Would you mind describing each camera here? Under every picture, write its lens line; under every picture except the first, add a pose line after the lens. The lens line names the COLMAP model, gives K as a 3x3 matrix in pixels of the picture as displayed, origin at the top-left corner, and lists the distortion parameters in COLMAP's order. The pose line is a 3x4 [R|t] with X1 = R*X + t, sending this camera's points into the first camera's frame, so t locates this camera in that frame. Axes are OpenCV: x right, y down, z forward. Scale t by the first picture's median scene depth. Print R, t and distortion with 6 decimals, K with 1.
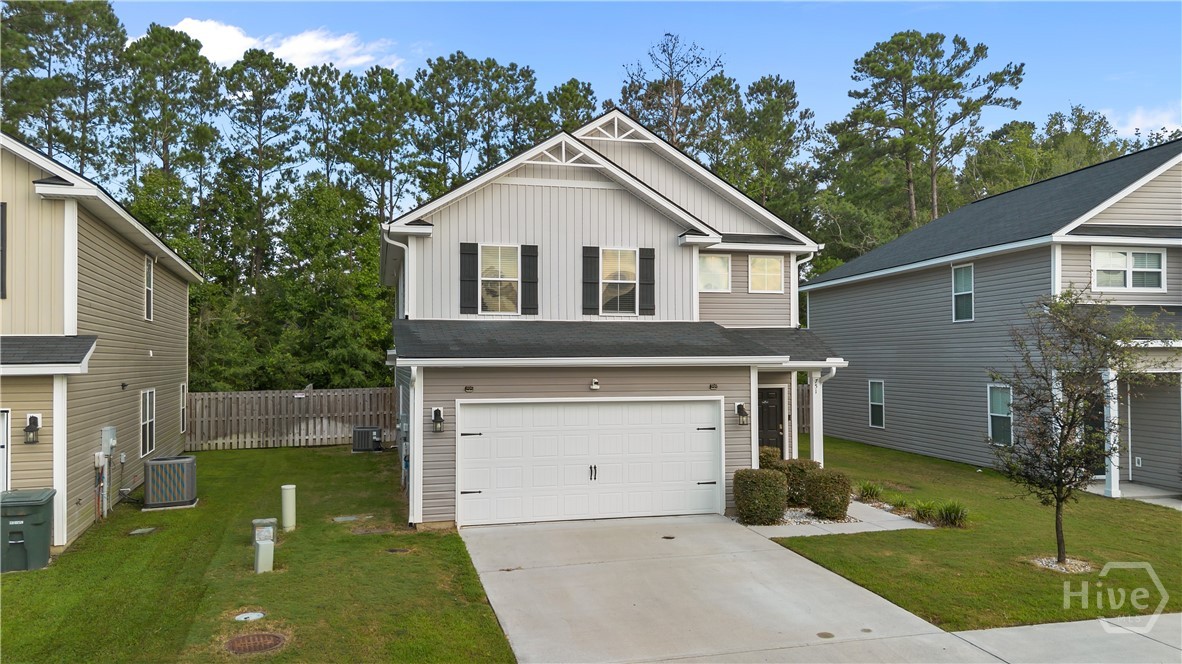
lens RADIAL K [[848.3, 0, 586.5], [0, 848.3, 314.5], [0, 0, 1]] dist [0.062714, -0.059414]
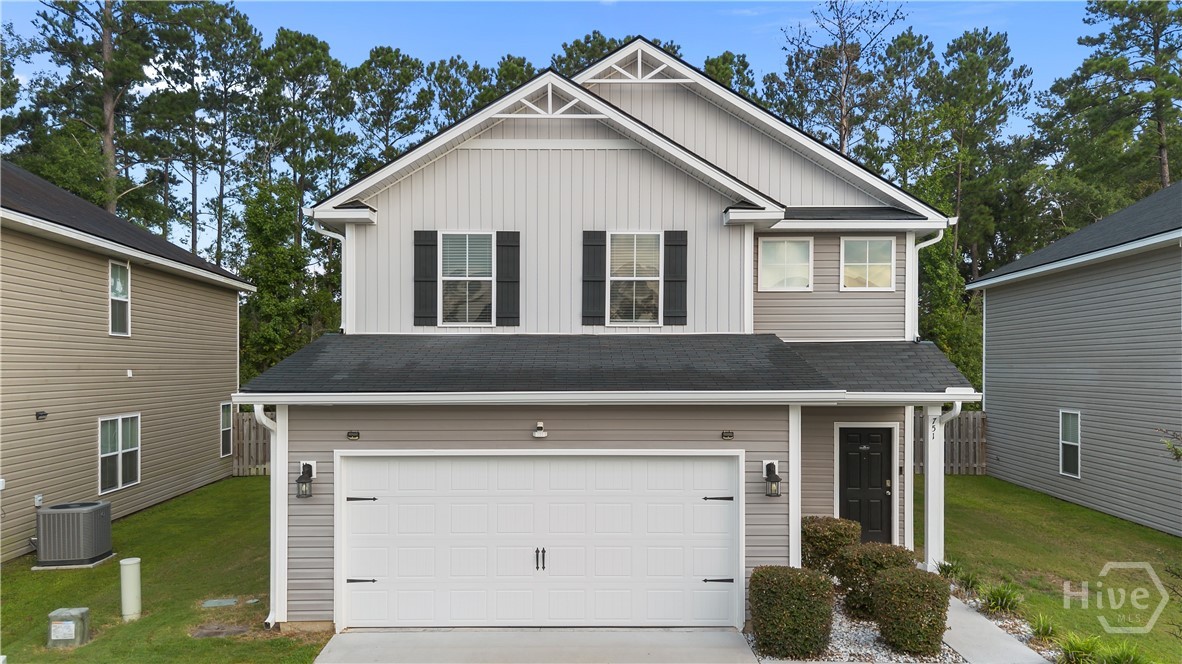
lens RADIAL K [[853.0, 0, 590.5], [0, 853.0, 351.4], [0, 0, 1]] dist [0.054349, -0.045823]
pose [[0.970878, -0.001247, -0.239571, 0.163710], [0.009837, 0.999351, 0.034661, -0.002697], [0.239373, -0.036008, 0.970260, 0.271321]]
